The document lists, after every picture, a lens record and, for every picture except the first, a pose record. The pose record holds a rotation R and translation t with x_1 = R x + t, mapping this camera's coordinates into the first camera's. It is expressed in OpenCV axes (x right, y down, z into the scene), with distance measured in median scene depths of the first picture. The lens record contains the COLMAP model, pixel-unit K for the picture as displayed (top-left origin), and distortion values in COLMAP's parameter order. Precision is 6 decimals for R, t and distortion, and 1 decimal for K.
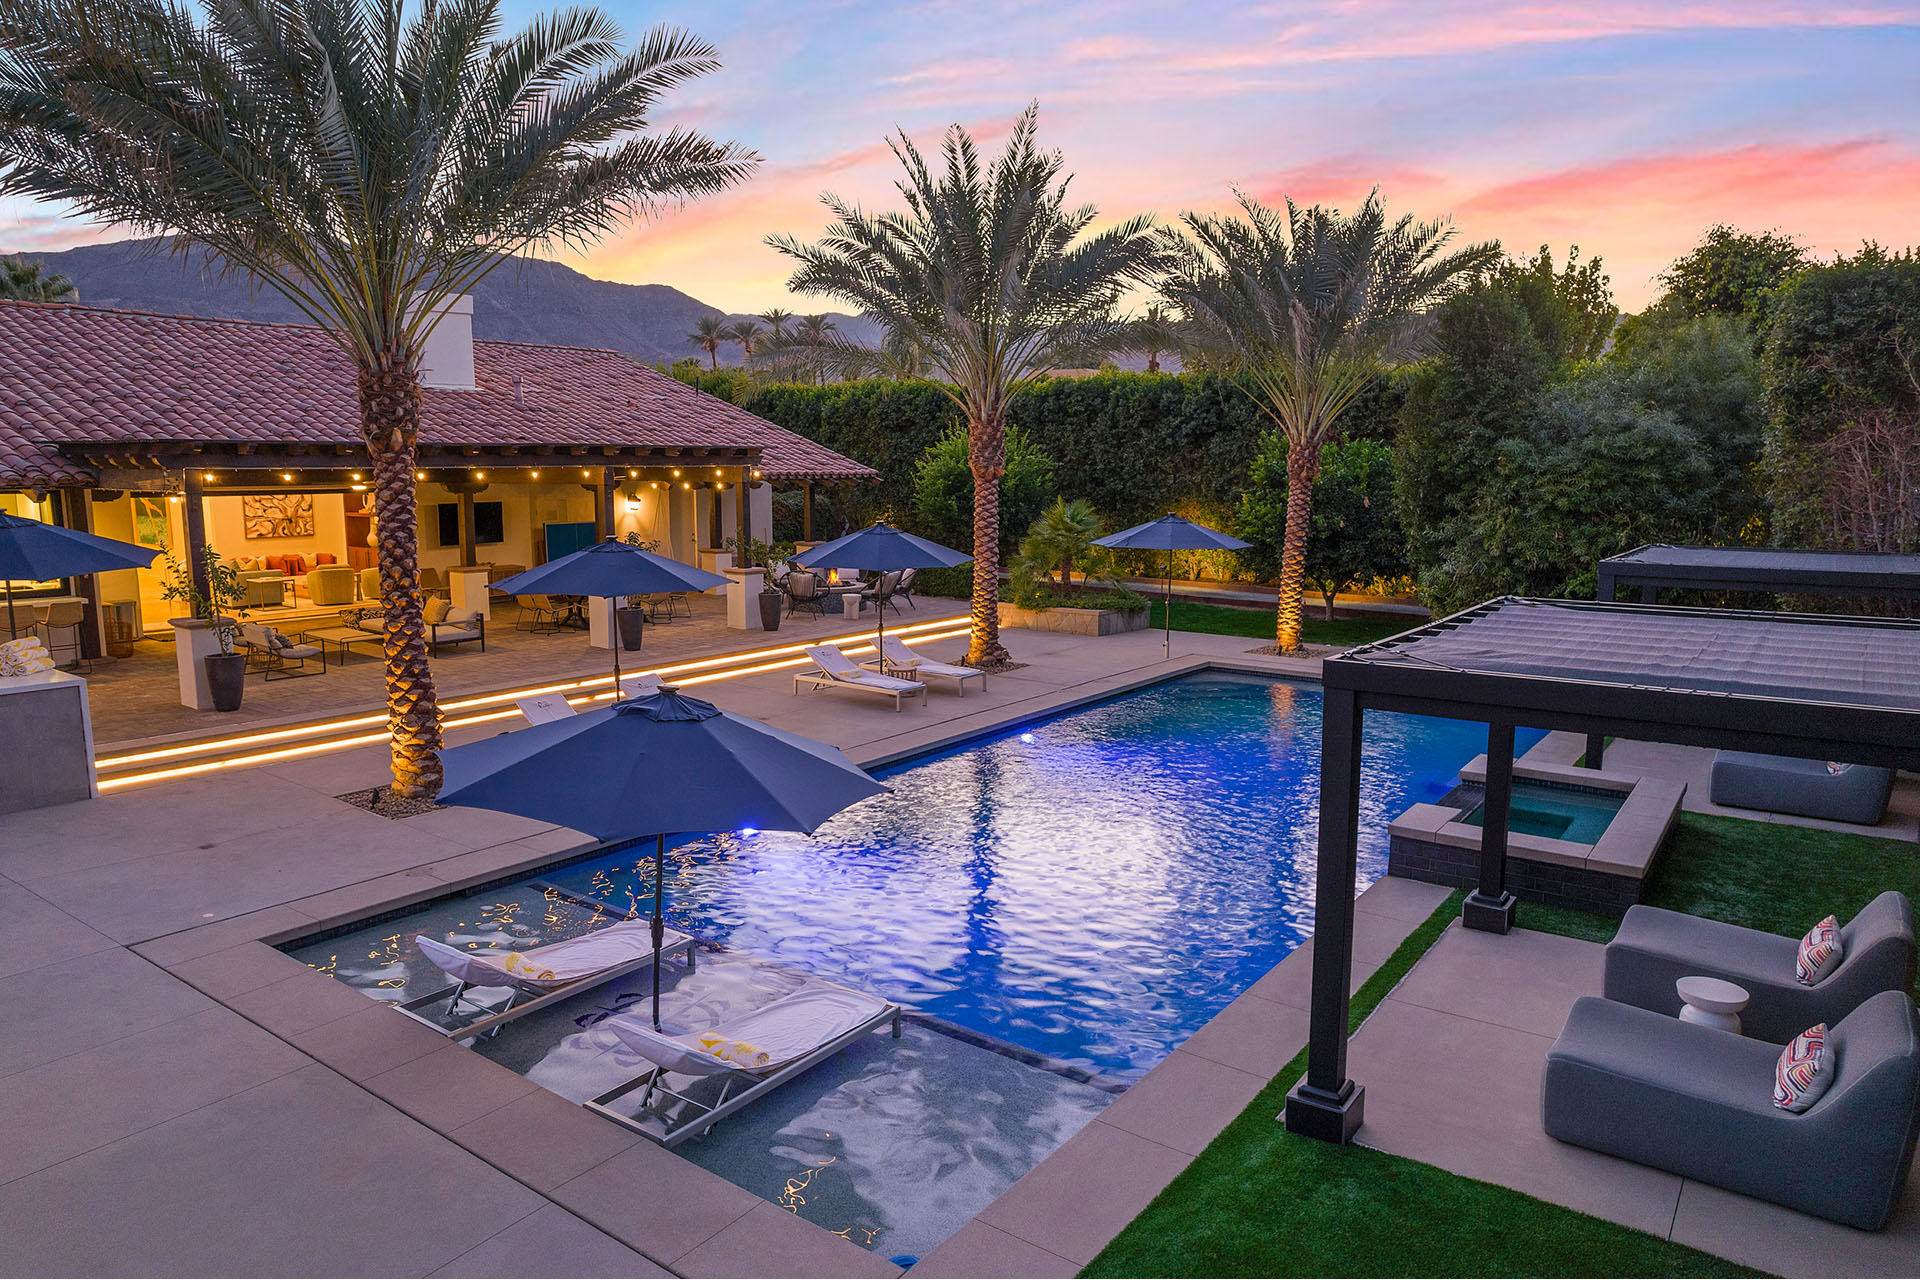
lens RADIAL K [[1200.7, 0, 994.1], [0, 1200.7, 634.7], [0, 0, 1]] dist [-0.070543, 0.070843]
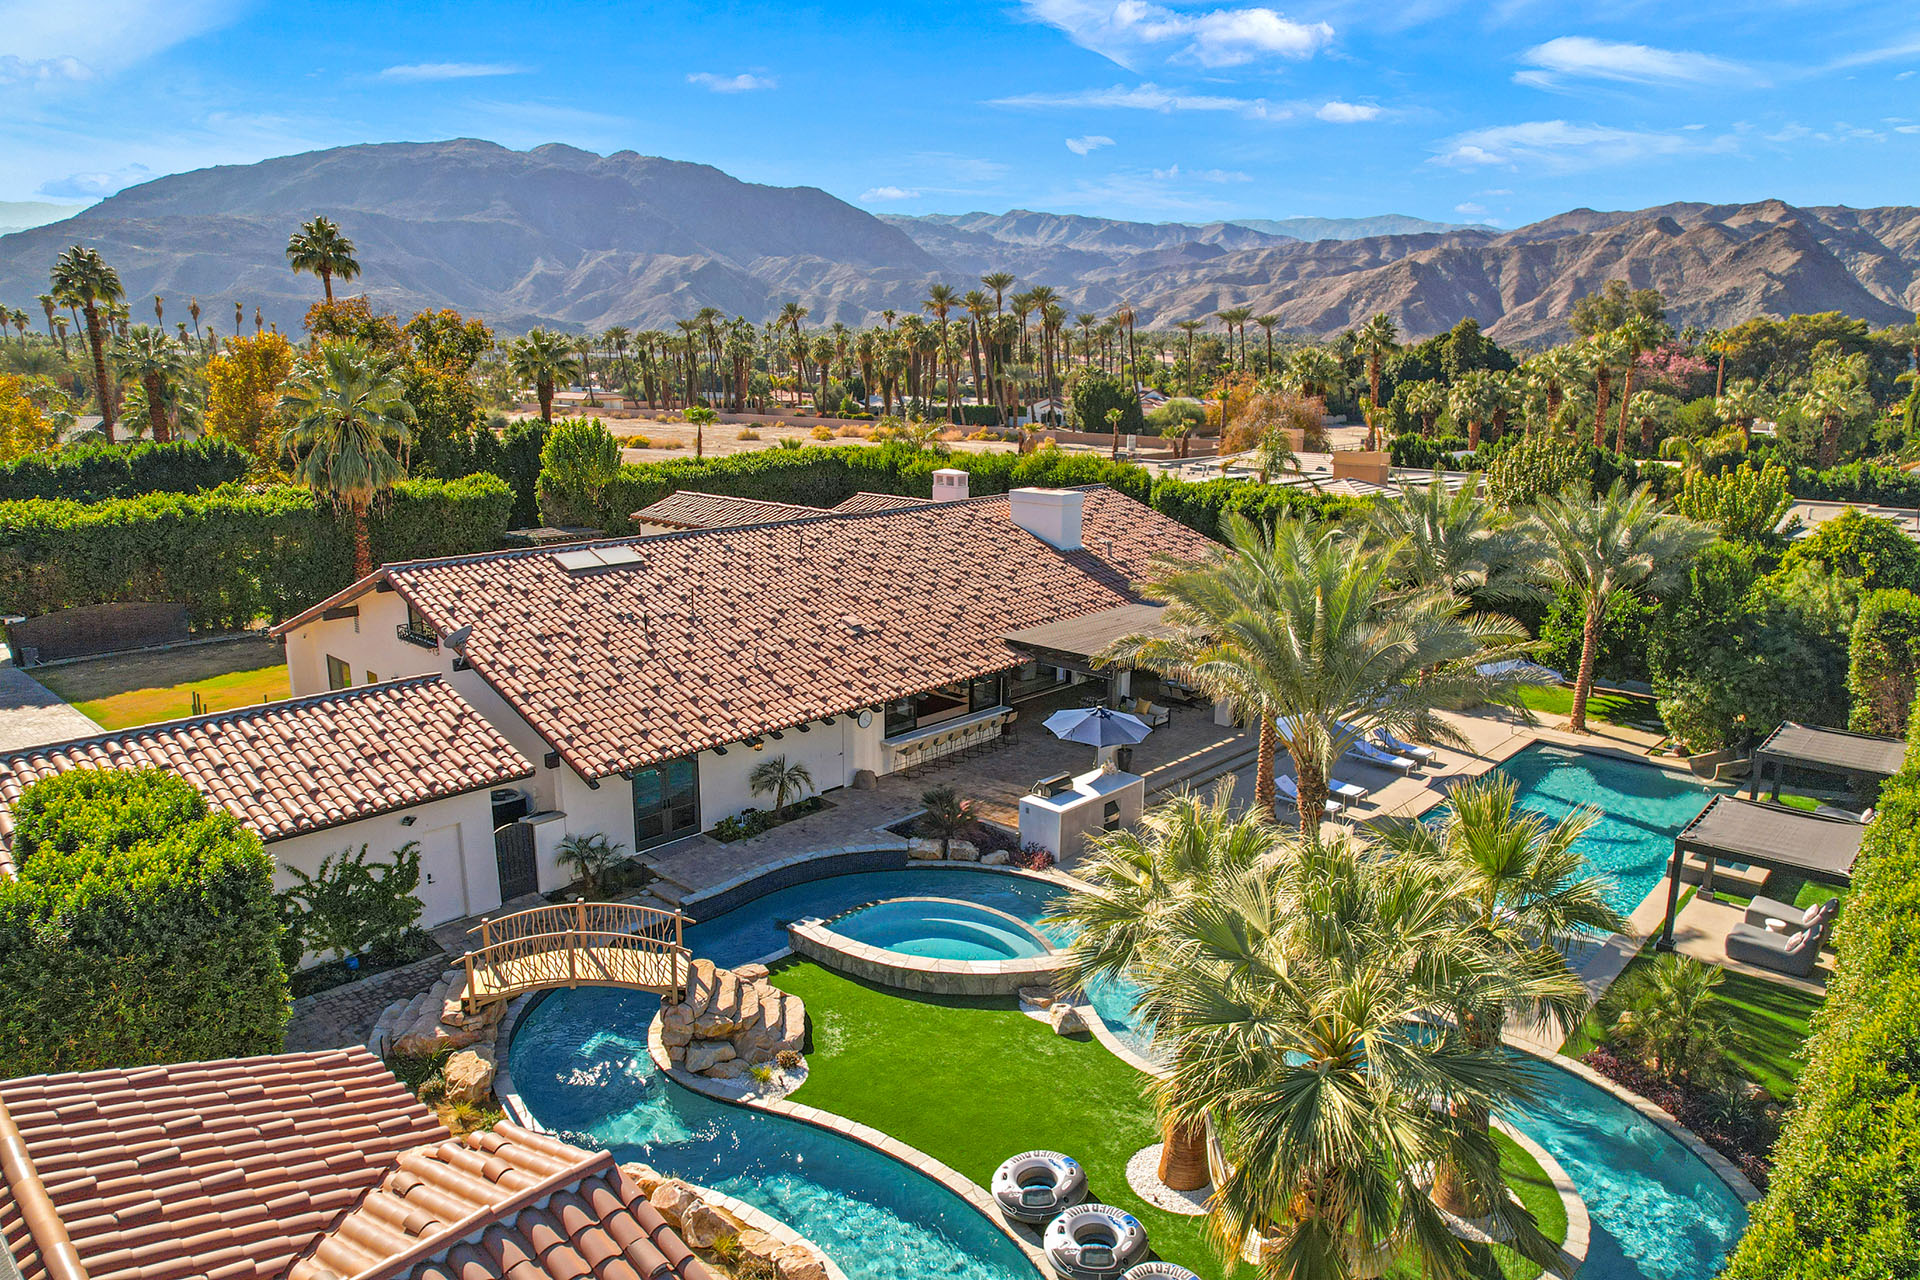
lens RADIAL K [[1200.7, 0, 994.1], [0, 1200.7, 634.7], [0, 0, 1]] dist [-0.070543, 0.070843]
pose [[0.993273, 0.028244, -0.112302, -0.552415], [-0.019612, 0.996820, 0.077235, -0.321370], [0.114126, -0.074512, 0.990668, -1.106332]]
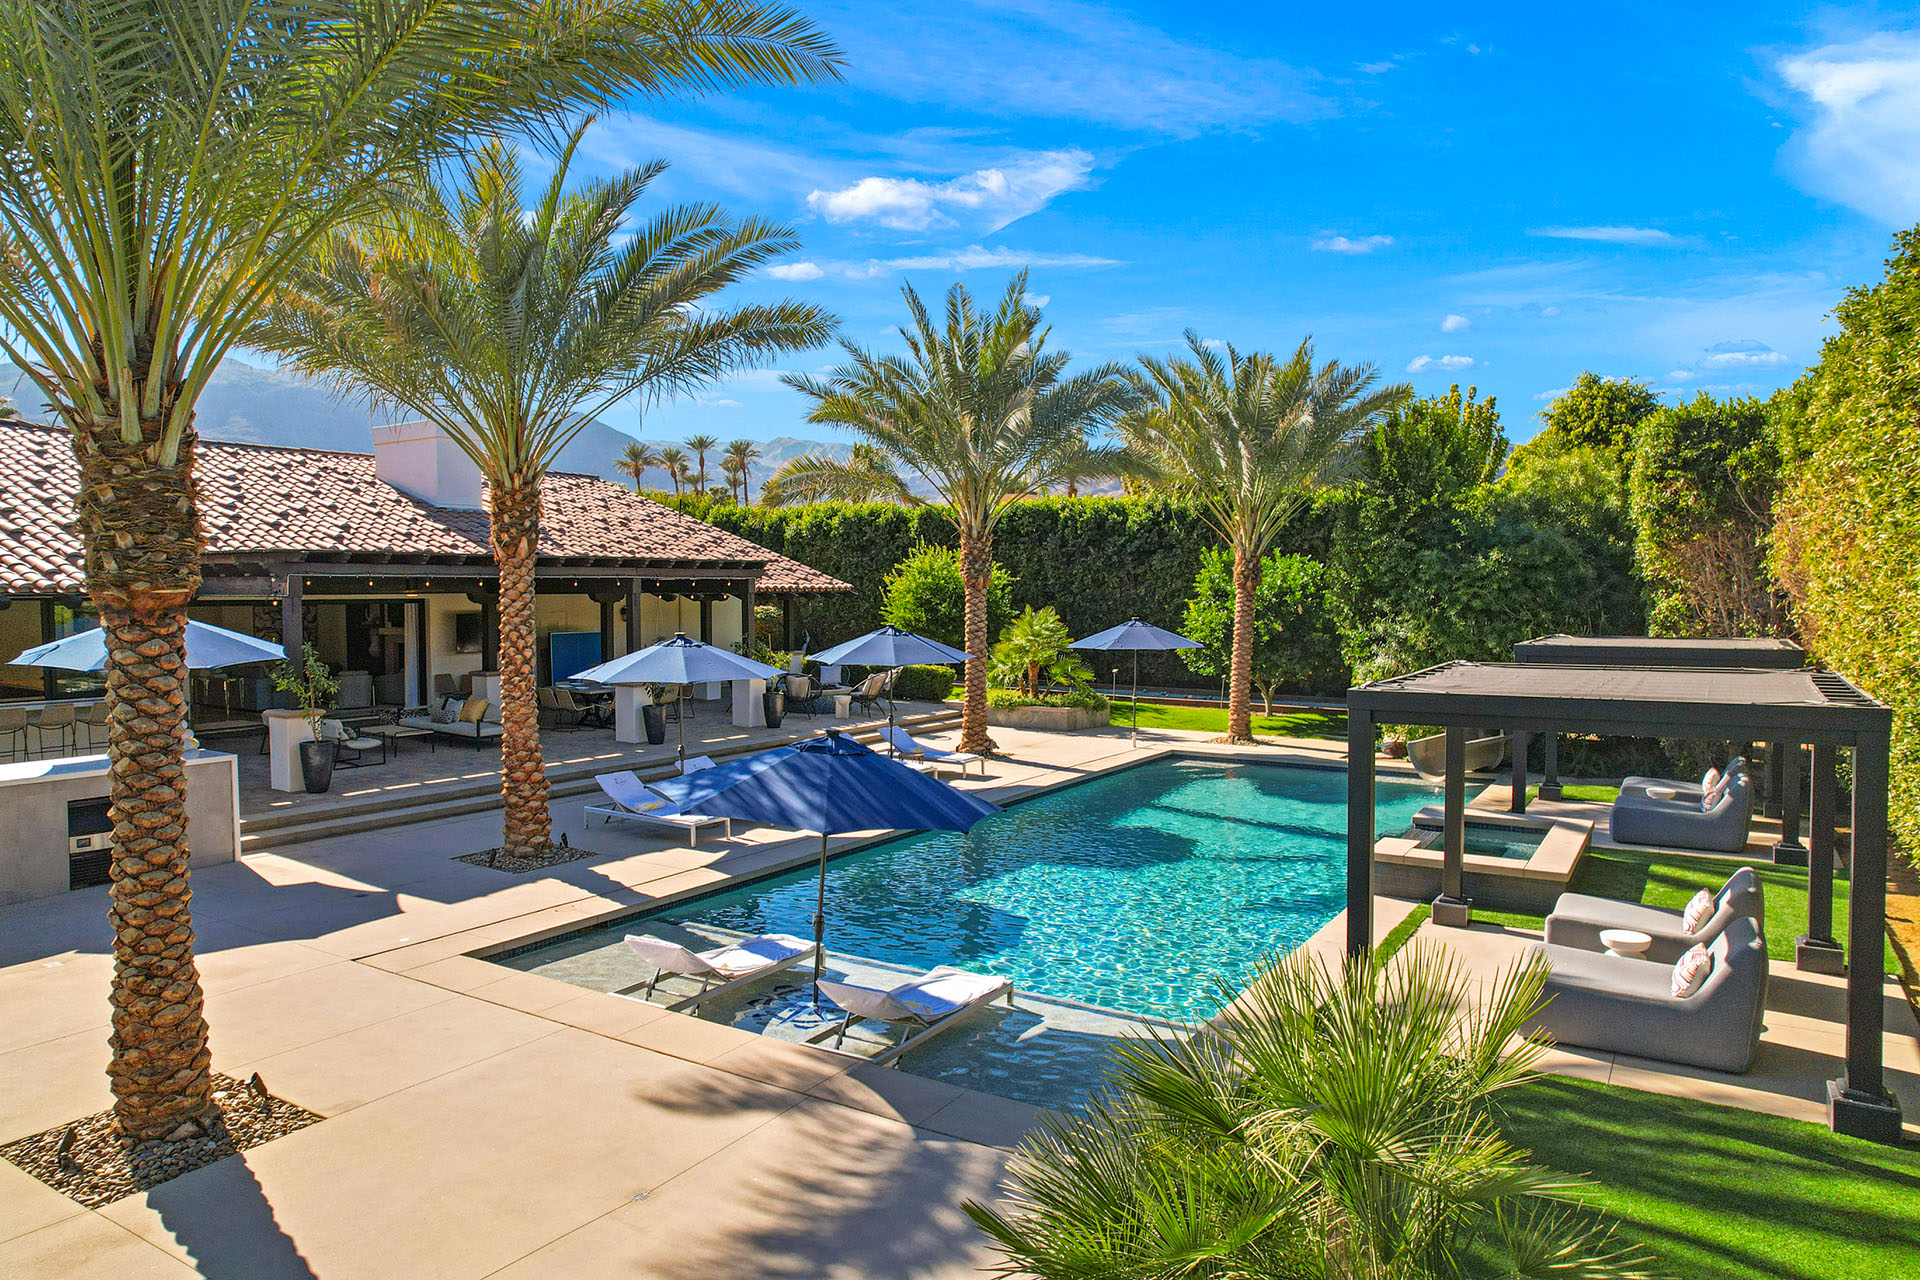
lens RADIAL K [[1200.7, 0, 994.1], [0, 1200.7, 634.7], [0, 0, 1]] dist [-0.070543, 0.070843]
pose [[0.997106, -0.006965, 0.075700, -0.083962], [0.014697, 0.994669, -0.102067, 0.031951], [-0.074585, 0.102885, 0.991893, -0.127323]]
